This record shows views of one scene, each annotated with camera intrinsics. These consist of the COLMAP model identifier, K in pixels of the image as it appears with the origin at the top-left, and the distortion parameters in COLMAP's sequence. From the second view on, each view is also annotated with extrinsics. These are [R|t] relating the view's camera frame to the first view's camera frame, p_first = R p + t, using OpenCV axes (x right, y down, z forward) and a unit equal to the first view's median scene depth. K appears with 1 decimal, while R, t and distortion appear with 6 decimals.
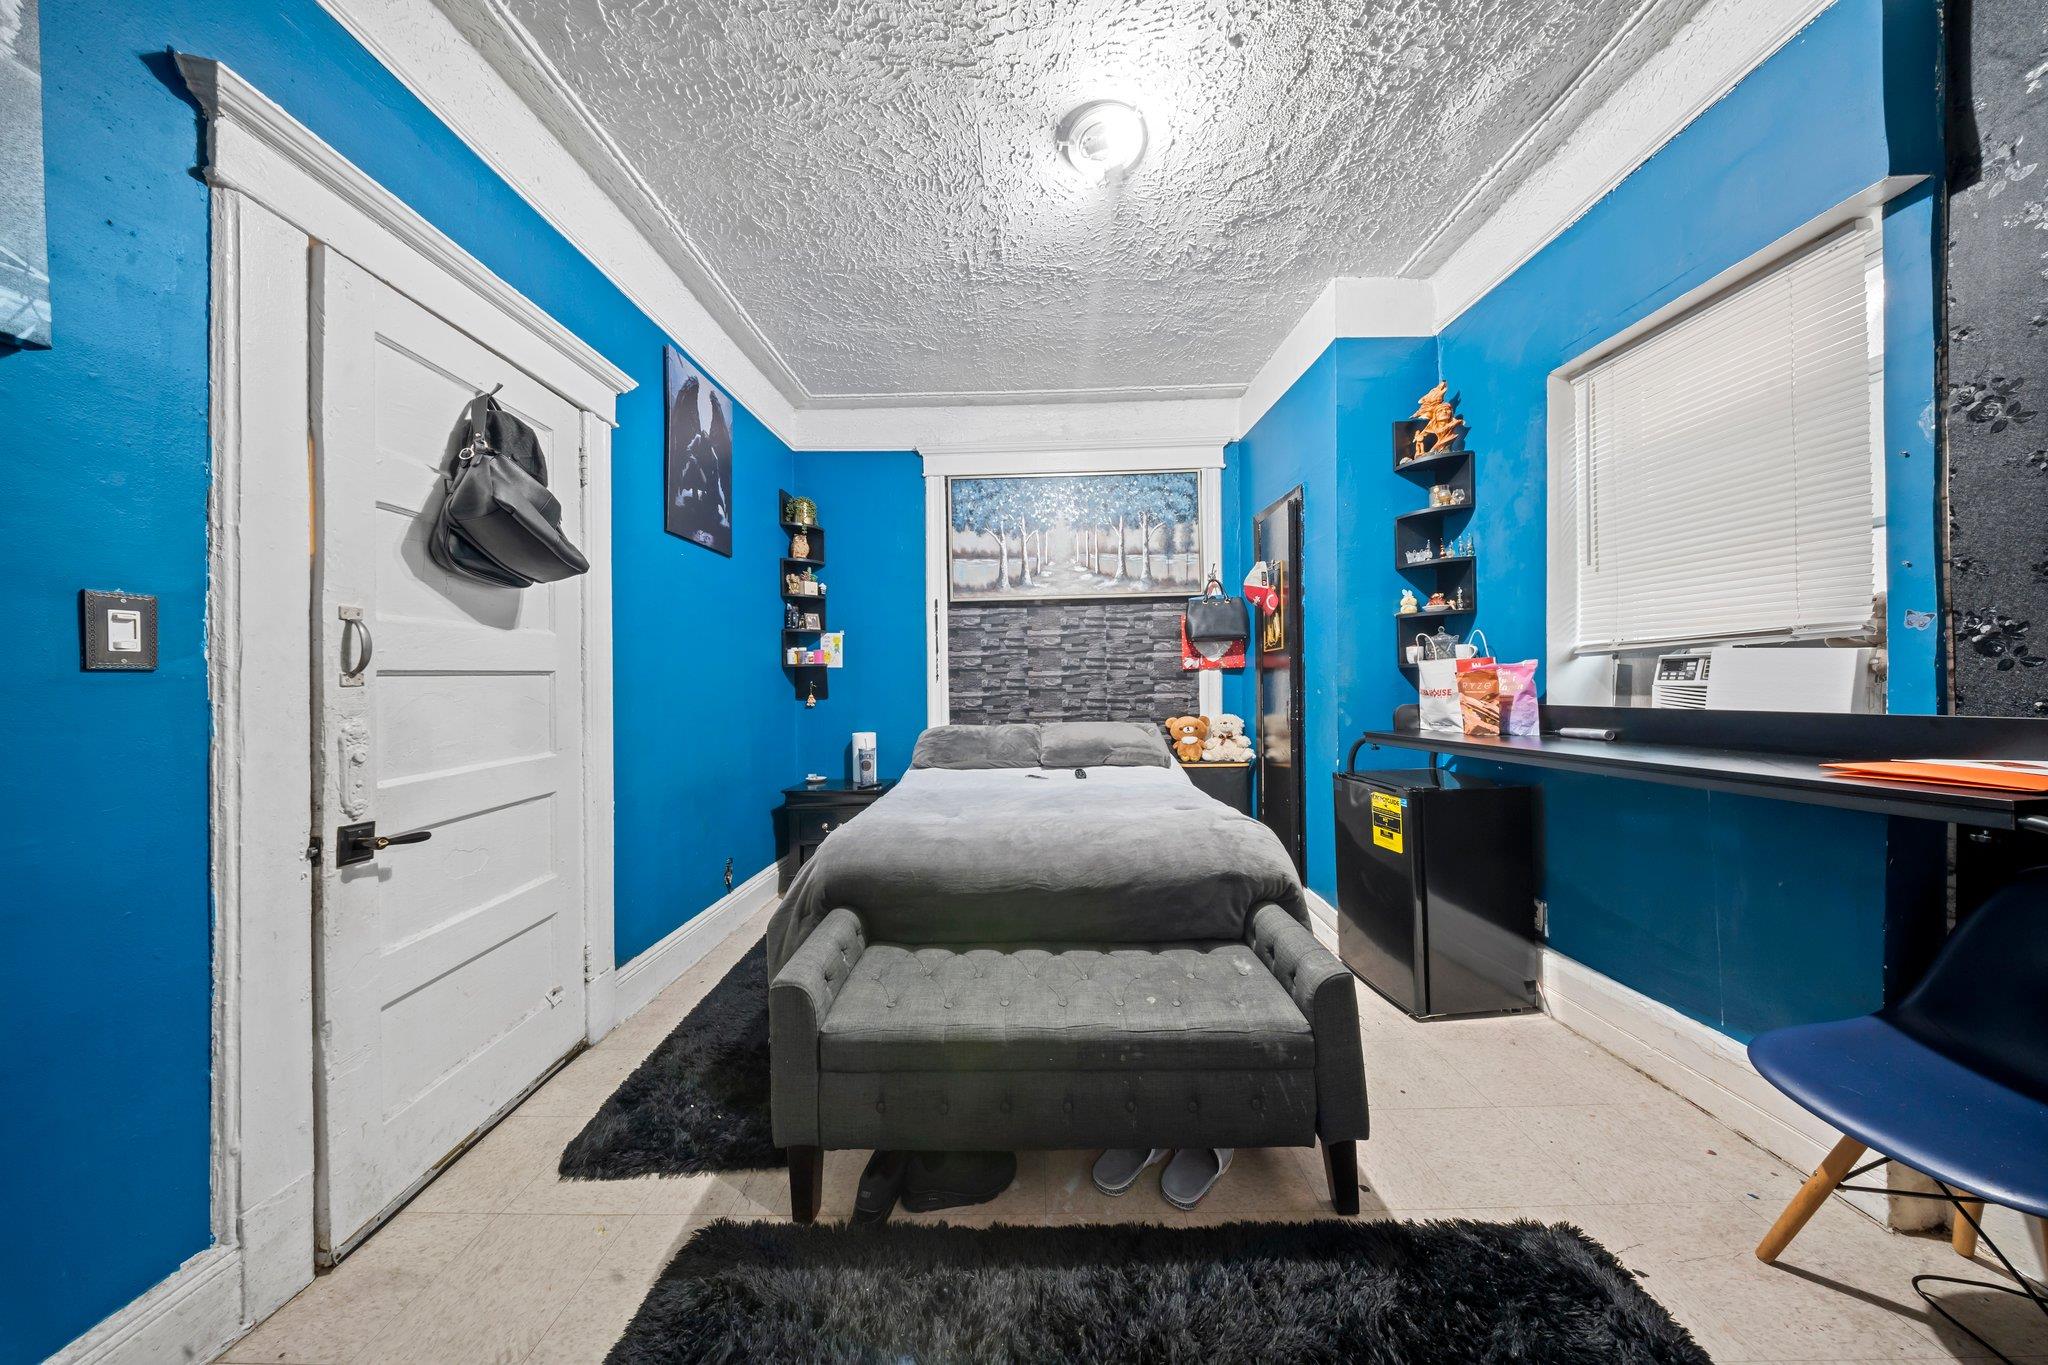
lens RADIAL K [[605.0, 0, 1014.0], [0, 605.0, 682.4], [0, 0, 1]] dist [-0.003079, -0.001232]
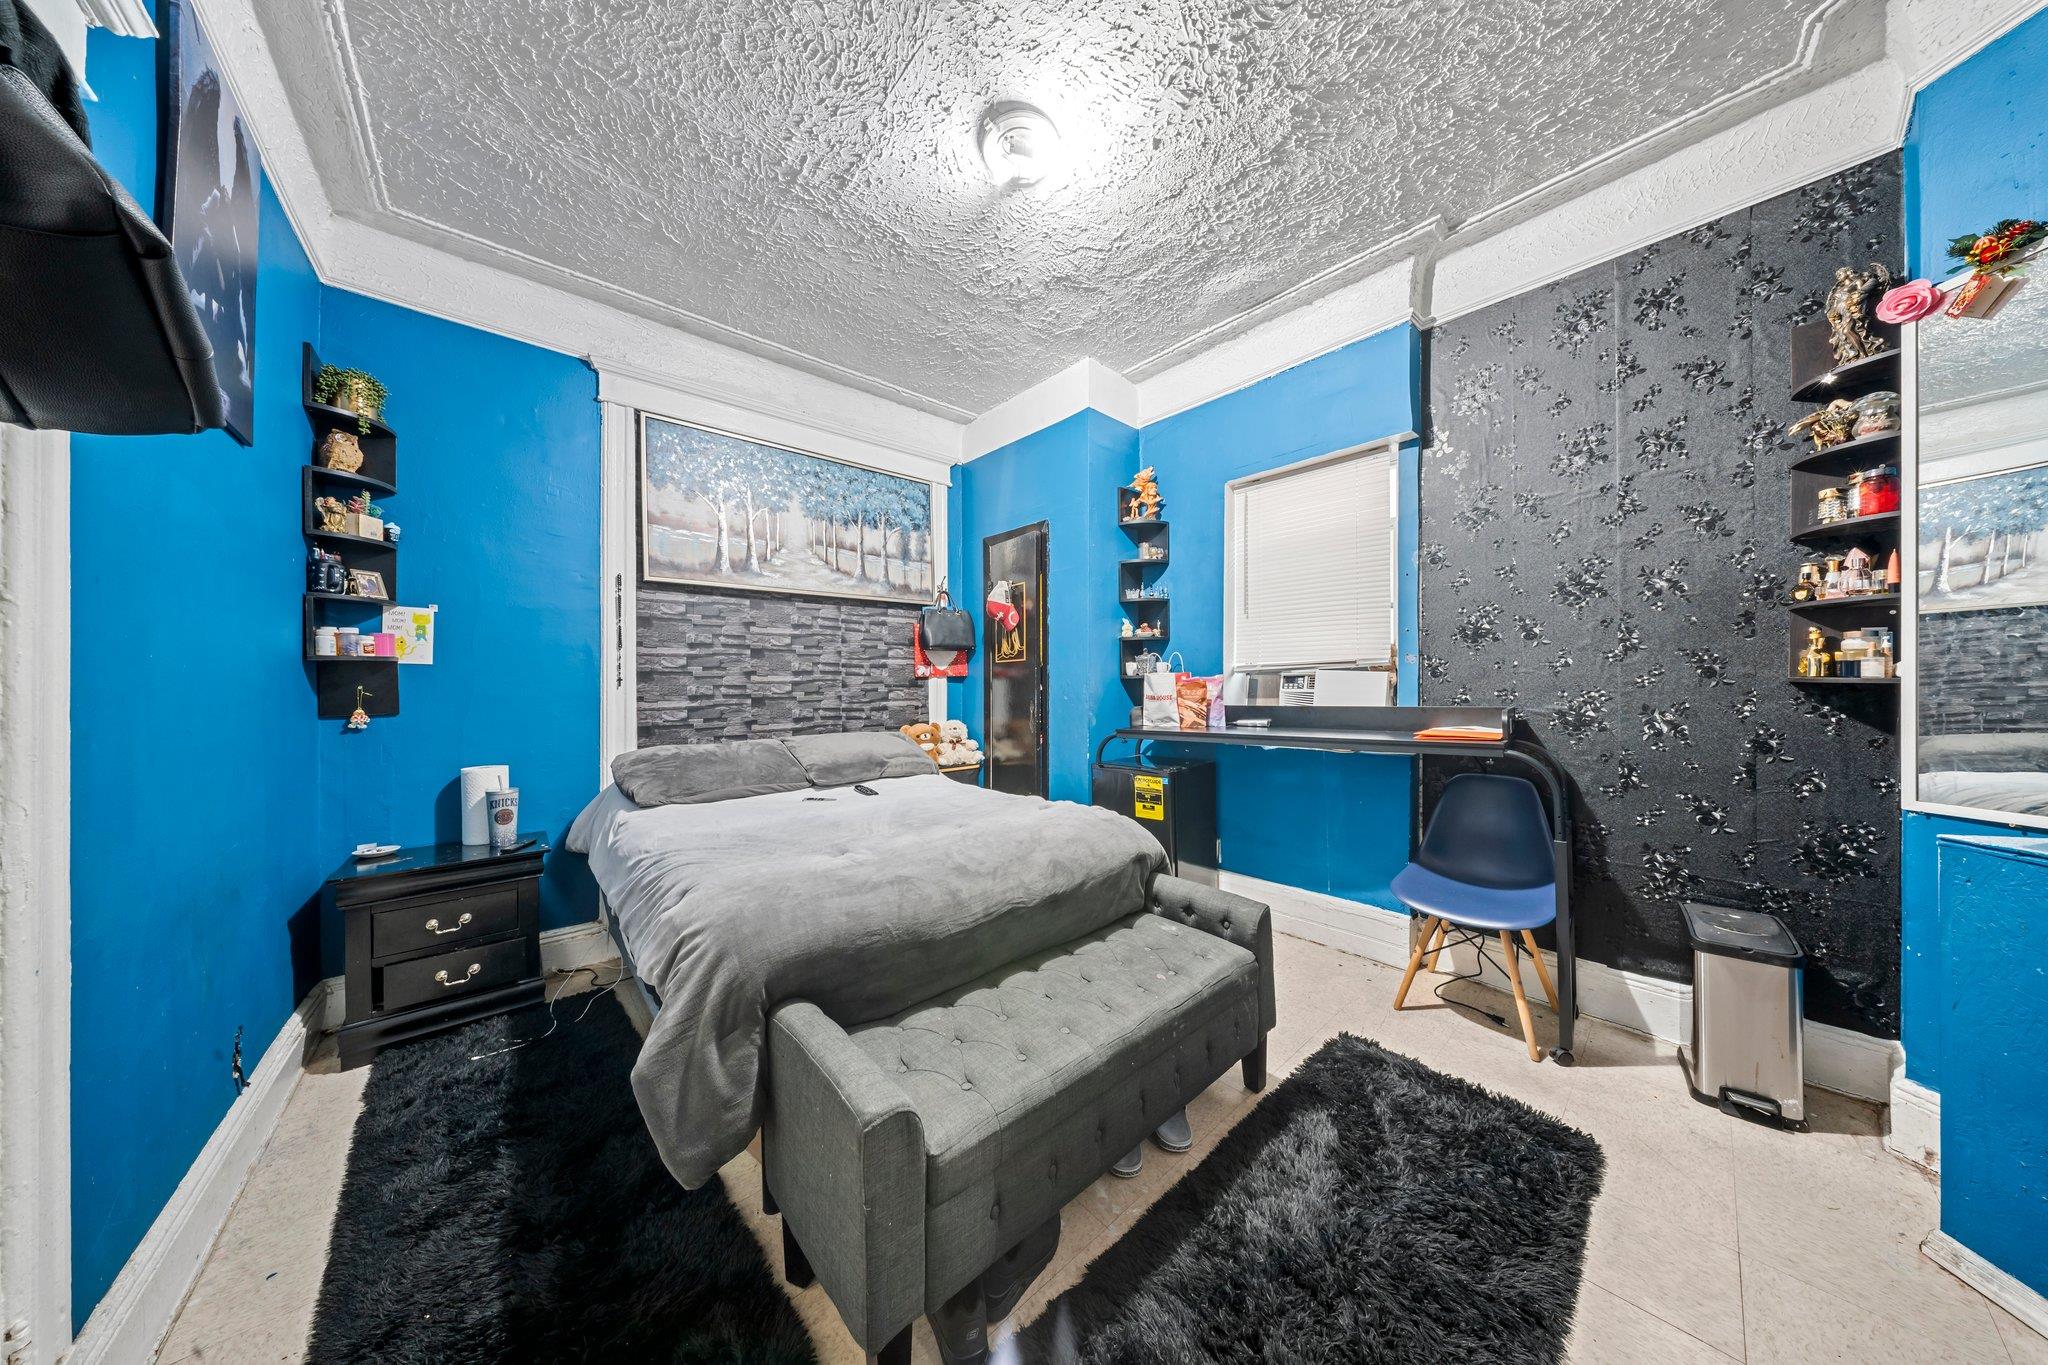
lens RADIAL K [[605.0, 0, 1029.9], [0, 605.0, 687.1], [0, 0, 1]] dist [-0.003079, -0.001232]
pose [[0.732205, 0.006831, 0.681051, -0.382666], [-0.001784, 0.999966, -0.008112, 0.004261], [-0.681082, 0.004725, 0.732191, 0.194165]]
